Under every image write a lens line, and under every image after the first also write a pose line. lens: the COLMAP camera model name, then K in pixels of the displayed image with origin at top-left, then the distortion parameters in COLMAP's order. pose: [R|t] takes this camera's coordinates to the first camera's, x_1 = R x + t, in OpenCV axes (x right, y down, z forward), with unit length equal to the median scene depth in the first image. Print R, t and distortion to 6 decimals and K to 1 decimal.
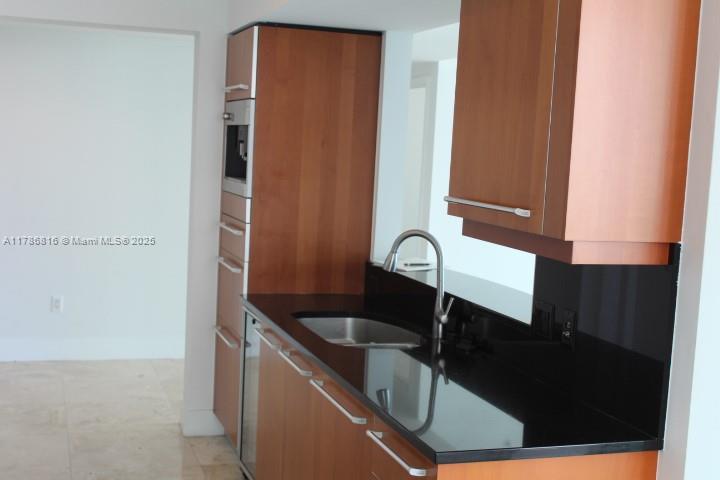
lens RADIAL K [[990.3, 0, 360.4], [0, 990.3, 236.0], [0, 0, 1]] dist [-0.050776, 0.000000]
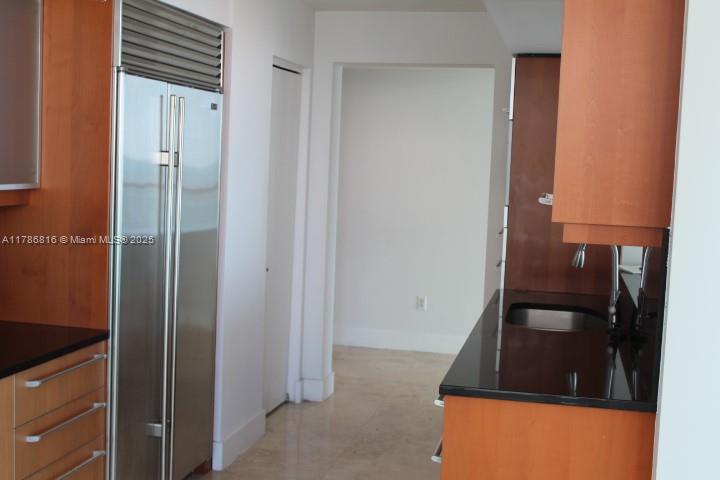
lens RADIAL K [[990.3, 0, 359.4], [0, 990.3, 242.8], [0, 0, 1]] dist [-0.050776, 0.000000]
pose [[0.860642, 0.019902, -0.508821, 0.327209], [-0.033891, 0.999259, -0.018240, 0.031045], [0.508081, 0.032942, 0.860679, -0.077200]]
